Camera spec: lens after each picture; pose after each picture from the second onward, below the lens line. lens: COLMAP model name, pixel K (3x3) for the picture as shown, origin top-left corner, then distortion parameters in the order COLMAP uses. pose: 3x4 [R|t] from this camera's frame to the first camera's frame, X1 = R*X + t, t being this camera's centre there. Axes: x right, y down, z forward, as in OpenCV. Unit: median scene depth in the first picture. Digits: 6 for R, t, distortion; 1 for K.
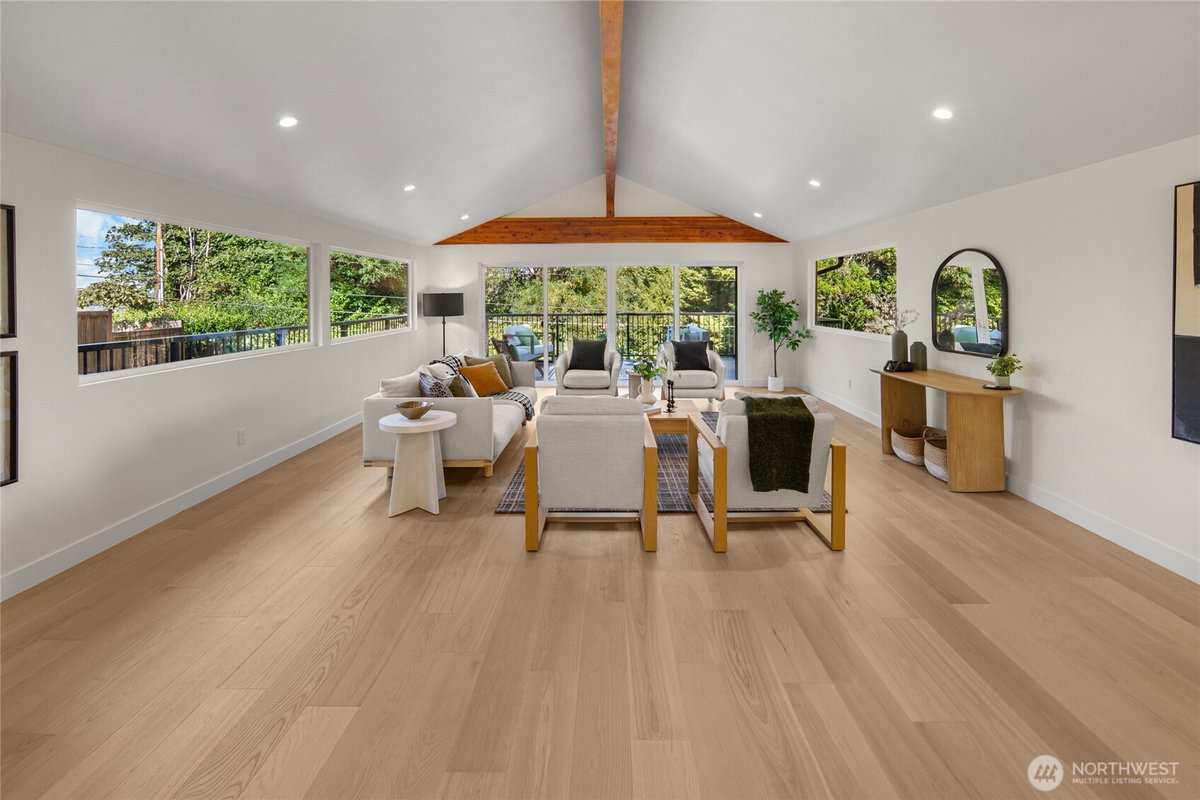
lens RADIAL K [[525.7, 0, 602.1], [0, 525.7, 302.5], [0, 0, 1]] dist [0.000184, 0.000151]
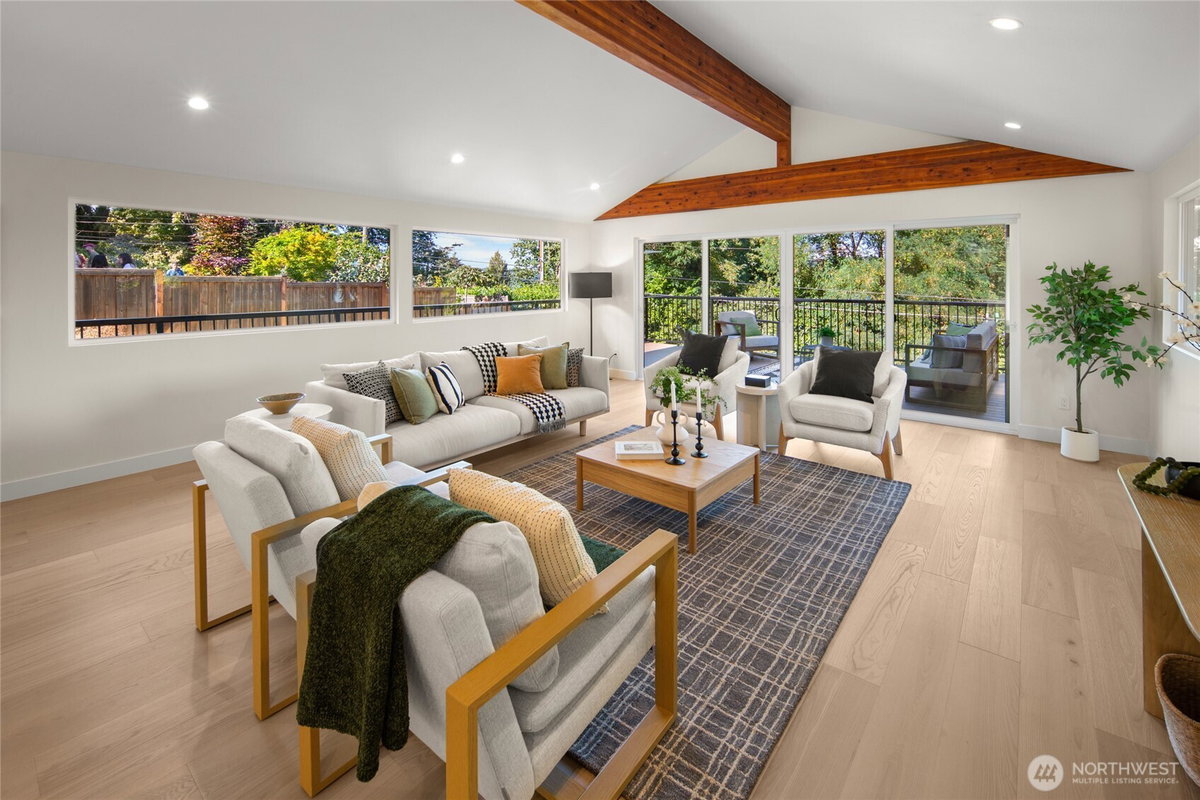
lens RADIAL K [[522.2, 0, 597.7], [0, 522.2, 280.2], [0, 0, 1]] dist [-0.009377, 0.000039]
pose [[0.781045, 0.004754, -0.624456, 0.272831], [-0.009313, 0.999948, -0.004037, -0.001343], [0.624405, 0.008969, 0.781049, 0.293450]]
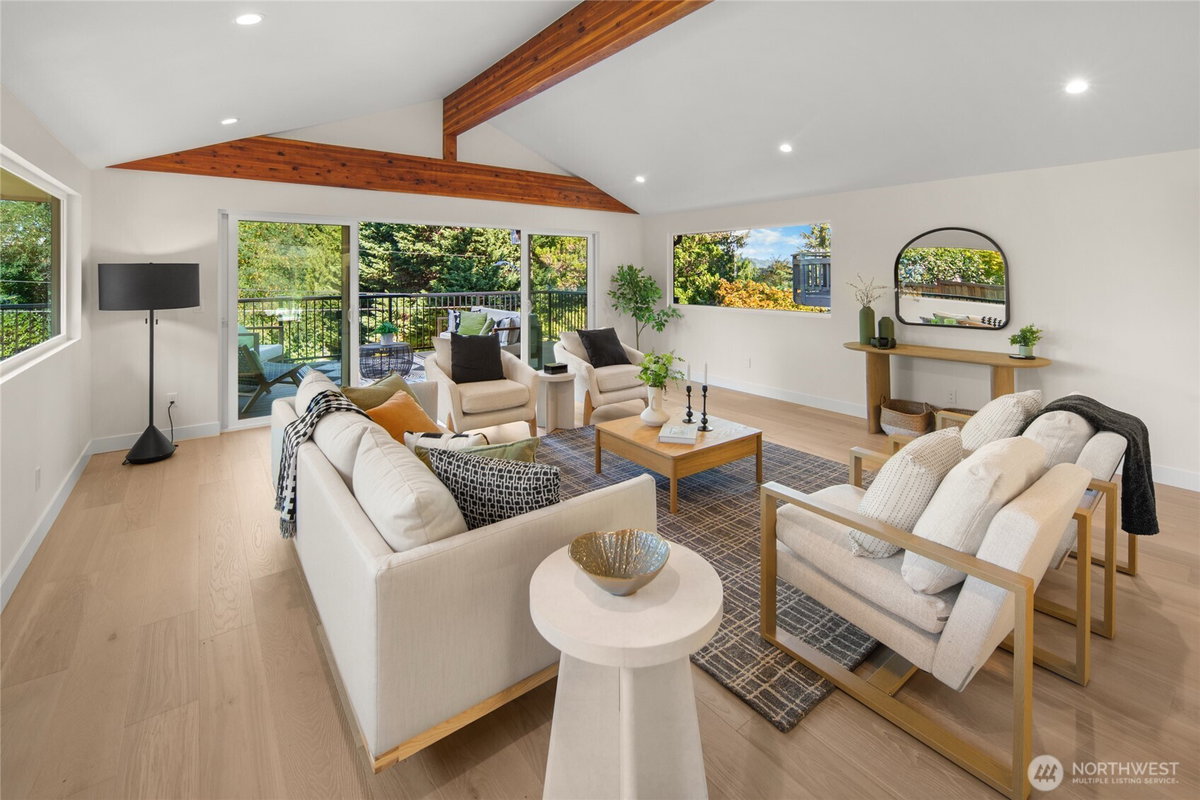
lens RADIAL K [[526.2, 0, 602.9], [0, 526.2, 273.4], [0, 0, 1]] dist [0.001773, 0.000222]
pose [[0.783896, 0.002946, 0.620885, -0.273315], [0.005154, 0.999923, -0.011251, -0.000540], [-0.620871, 0.012020, 0.783821, 0.325005]]
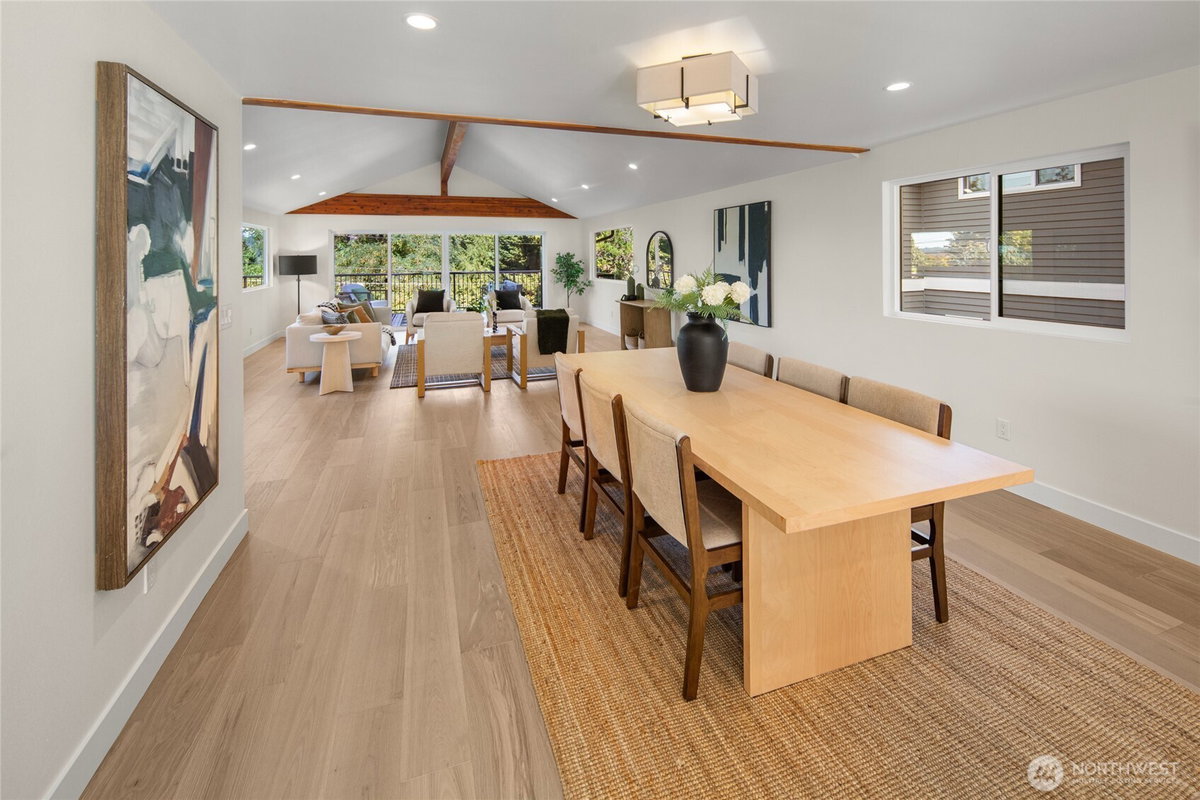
lens RADIAL K [[528.6, 0, 606.2], [0, 528.6, 255.3], [0, 0, 1]] dist [0.000775, 0.000055]
pose [[0.938563, -0.001106, 0.345107, -0.061018], [0.006910, 0.999855, -0.015589, 0.005512], [-0.345040, 0.017016, 0.938434, -0.354662]]
